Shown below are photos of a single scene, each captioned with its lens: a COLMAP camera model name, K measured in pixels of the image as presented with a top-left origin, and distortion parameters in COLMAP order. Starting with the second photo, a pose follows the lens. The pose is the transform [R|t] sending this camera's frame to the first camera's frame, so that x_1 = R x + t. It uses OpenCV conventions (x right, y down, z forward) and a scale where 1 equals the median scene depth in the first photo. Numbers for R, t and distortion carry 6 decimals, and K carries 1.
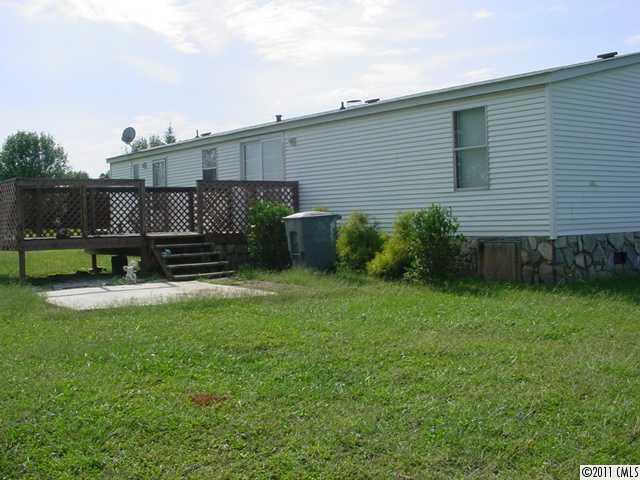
lens RADIAL K [[799.9, 0, 320.0], [0, 799.9, 240.0], [0, 0, 1]] dist [-0.255178, 0.407032]
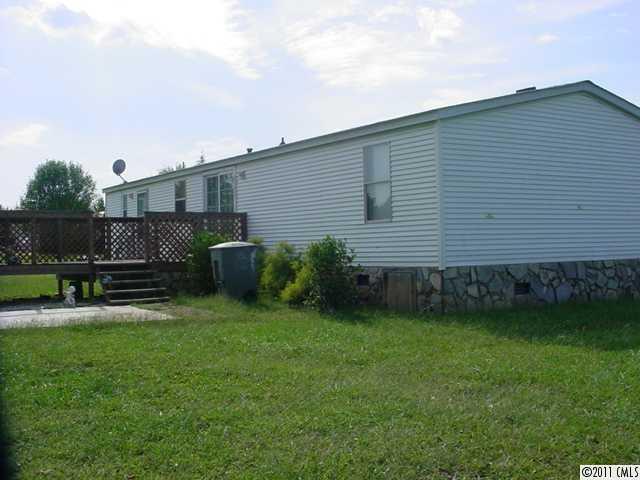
lens RADIAL K [[808.9, 0, 320.0], [0, 808.9, 240.0], [0, 0, 1]] dist [-0.253294, 0.325923]
pose [[0.996885, 0.004130, -0.078756, 0.193986], [-0.006735, 0.999438, -0.032849, -0.004020], [0.078576, 0.033277, 0.996353, -0.065076]]
